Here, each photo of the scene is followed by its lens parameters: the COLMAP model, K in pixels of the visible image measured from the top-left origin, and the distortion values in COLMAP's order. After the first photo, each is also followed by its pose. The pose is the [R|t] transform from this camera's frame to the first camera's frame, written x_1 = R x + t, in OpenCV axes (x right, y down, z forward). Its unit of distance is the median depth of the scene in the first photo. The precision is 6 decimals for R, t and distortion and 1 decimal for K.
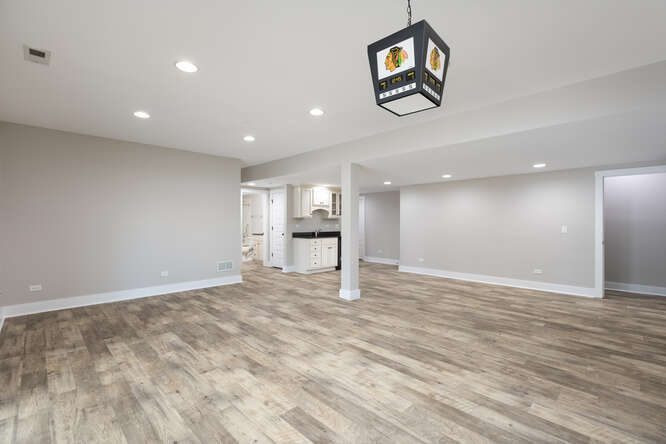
lens RADIAL K [[298.6, 0, 335.2], [0, 298.6, 221.8], [0, 0, 1]] dist [0.001036, -0.000229]
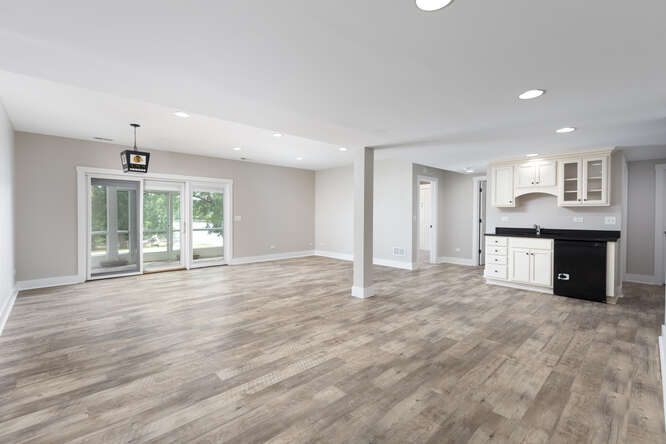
lens RADIAL K [[300.7, 0, 328.4], [0, 300.7, 221.8], [0, 0, 1]] dist [0.004554, -0.001146]
pose [[-0.029784, 0.021272, -0.999330, 1.122283], [0.000459, 0.999774, 0.021268, 0.009824], [0.999556, 0.000175, -0.029787, 1.068448]]
